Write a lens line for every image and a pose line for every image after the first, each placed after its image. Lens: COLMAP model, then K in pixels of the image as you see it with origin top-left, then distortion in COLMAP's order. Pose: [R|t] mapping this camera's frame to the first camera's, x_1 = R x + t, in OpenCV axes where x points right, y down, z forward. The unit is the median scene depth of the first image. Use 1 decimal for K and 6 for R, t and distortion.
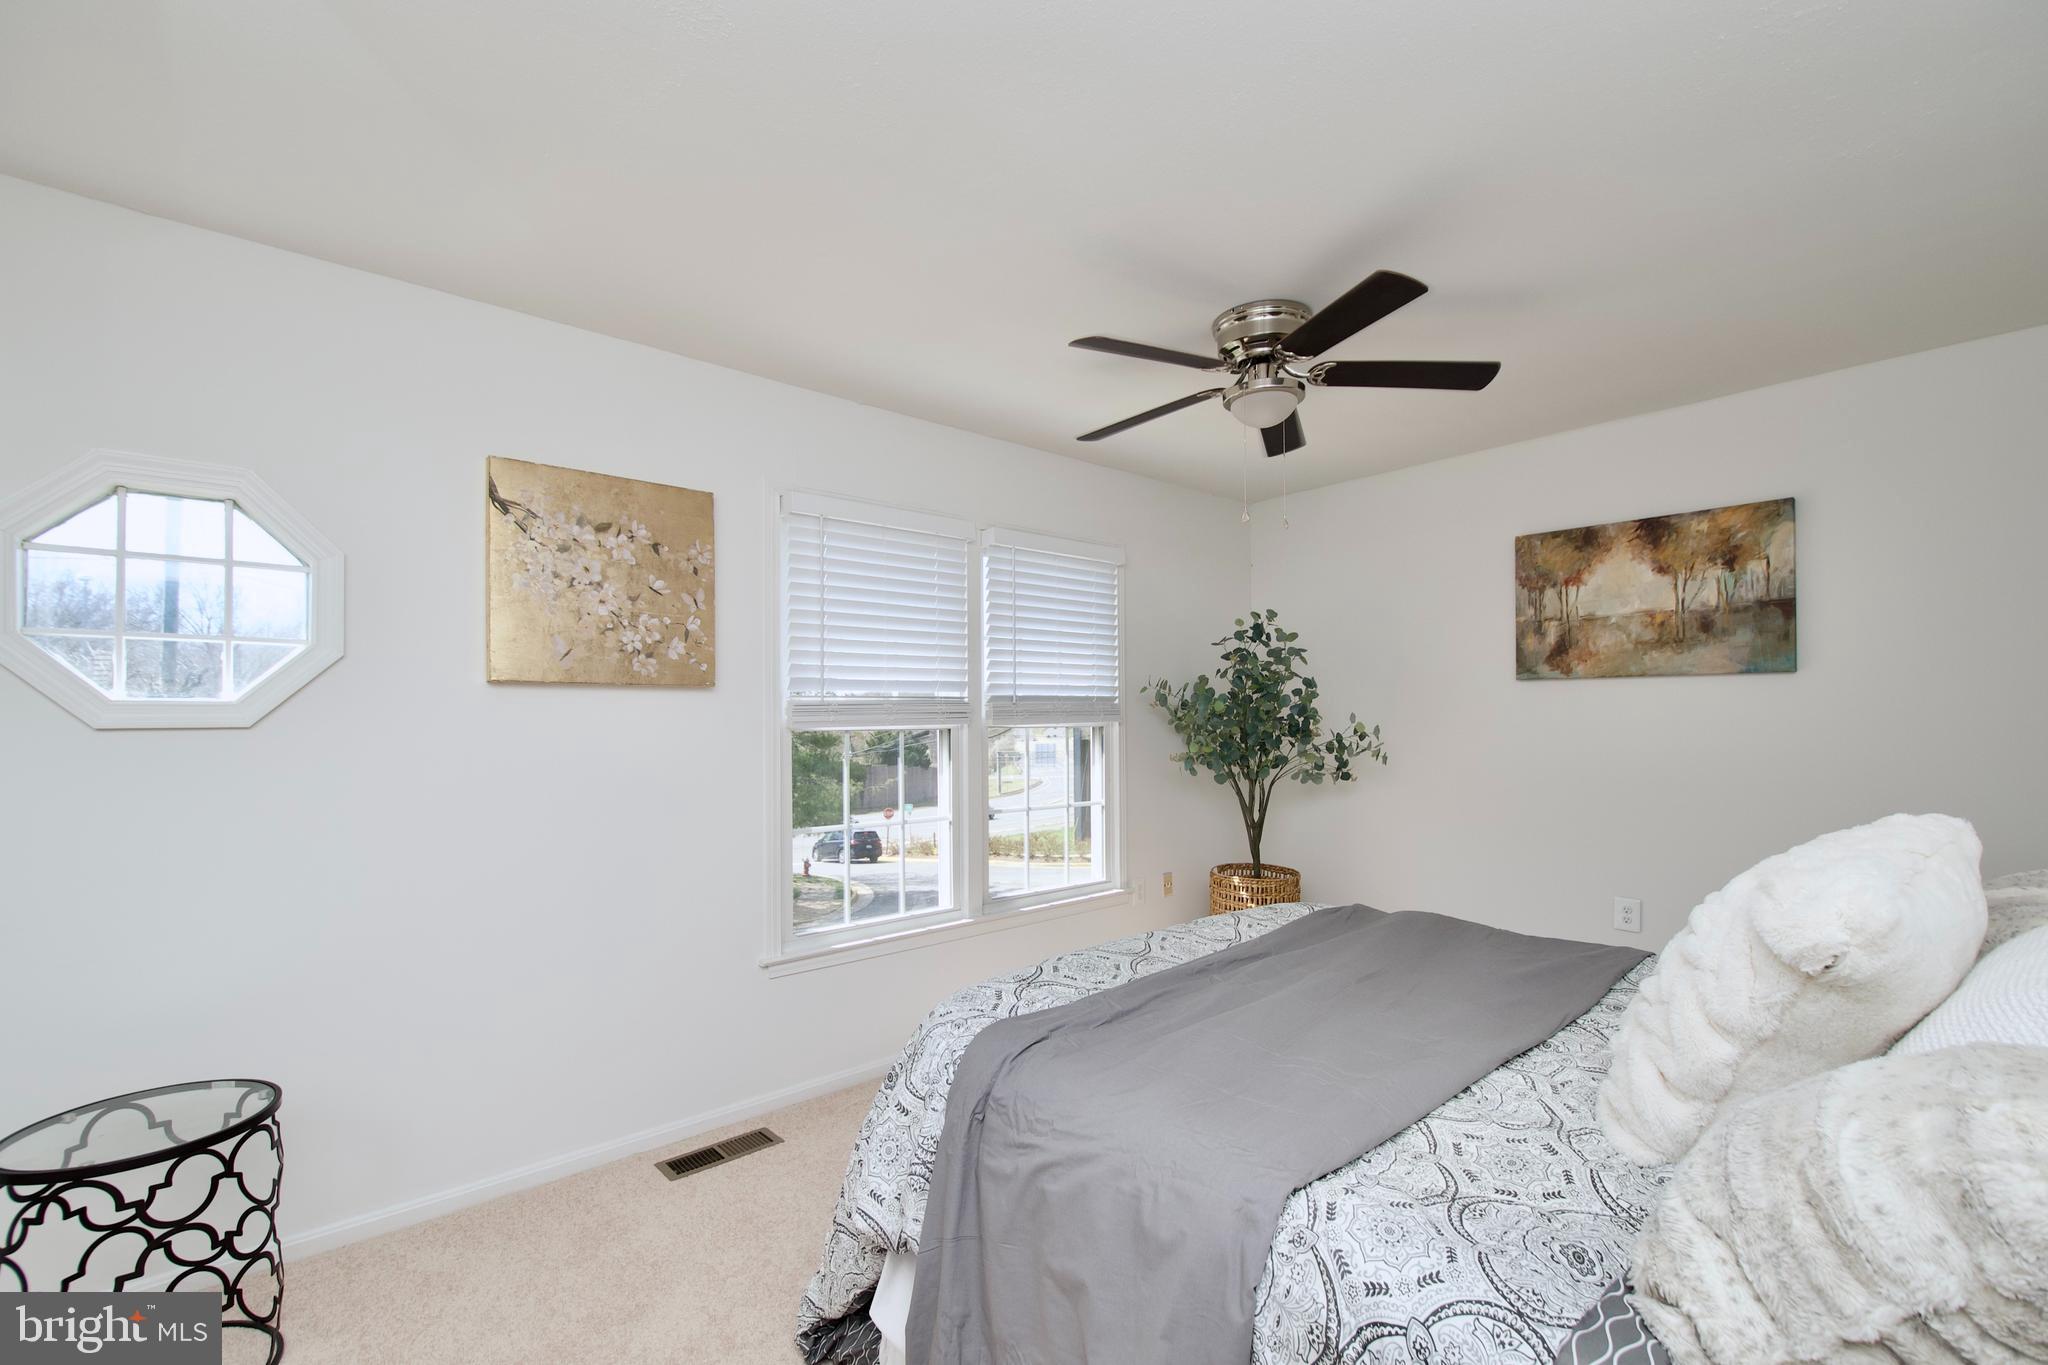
lens RADIAL K [[899.1, 0, 1045.6], [0, 899.1, 688.0], [0, 0, 1]] dist [0.010750, -0.007812]
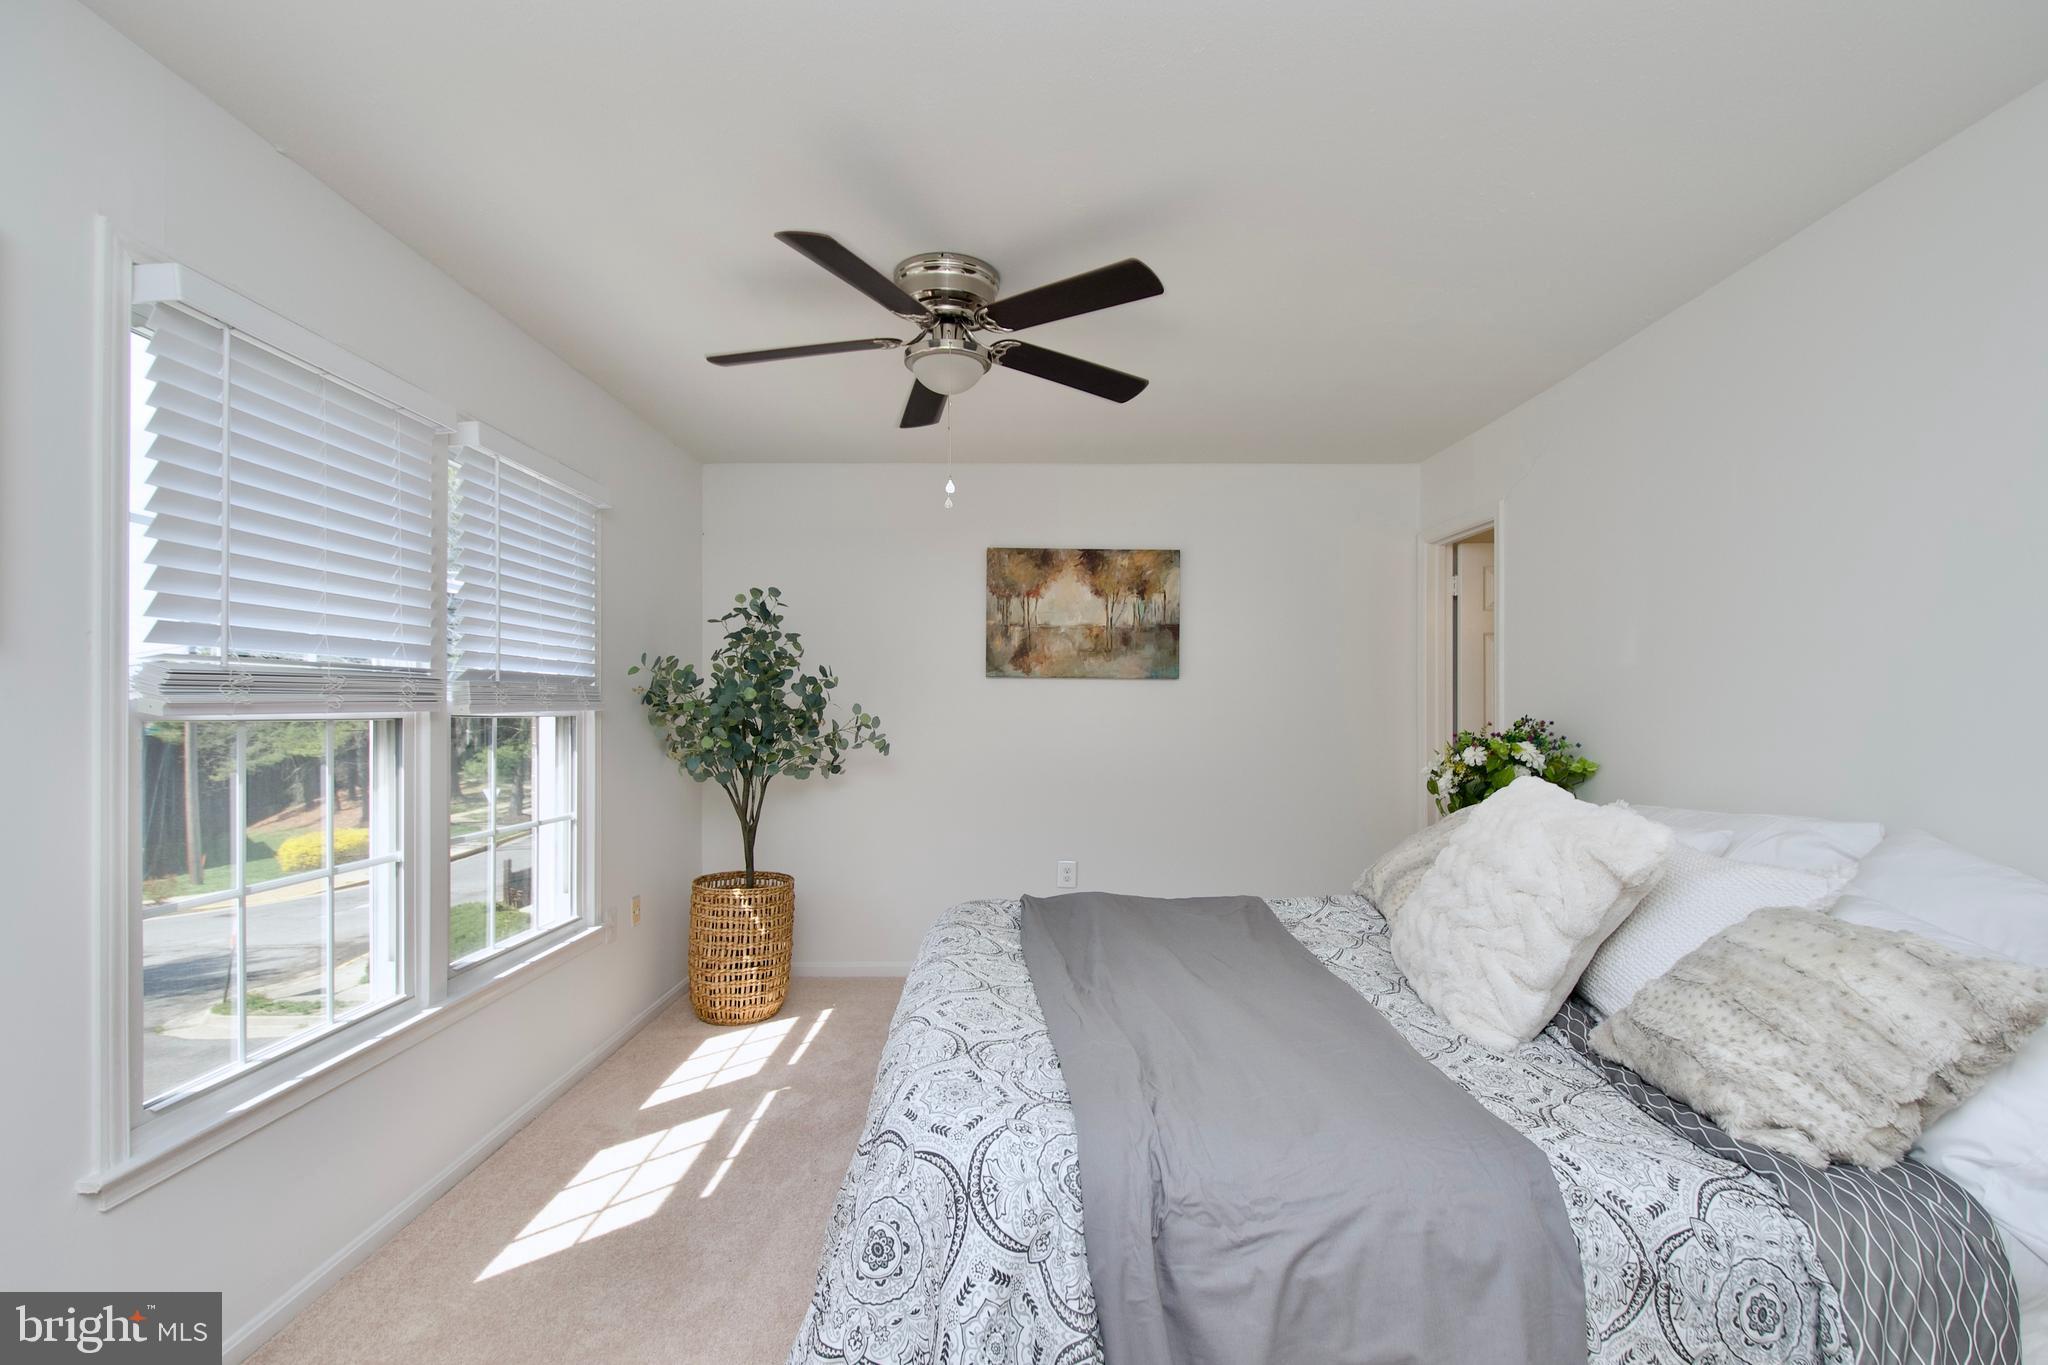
lens RADIAL K [[899.1, 0, 1027.6], [0, 899.1, 697.7], [0, 0, 1]] dist [0.010750, -0.007812]
pose [[0.665617, 0.022200, 0.745963, -0.293077], [-0.036687, 0.999322, 0.002996, 0.012741], [-0.745391, -0.029362, 0.665981, 0.242375]]
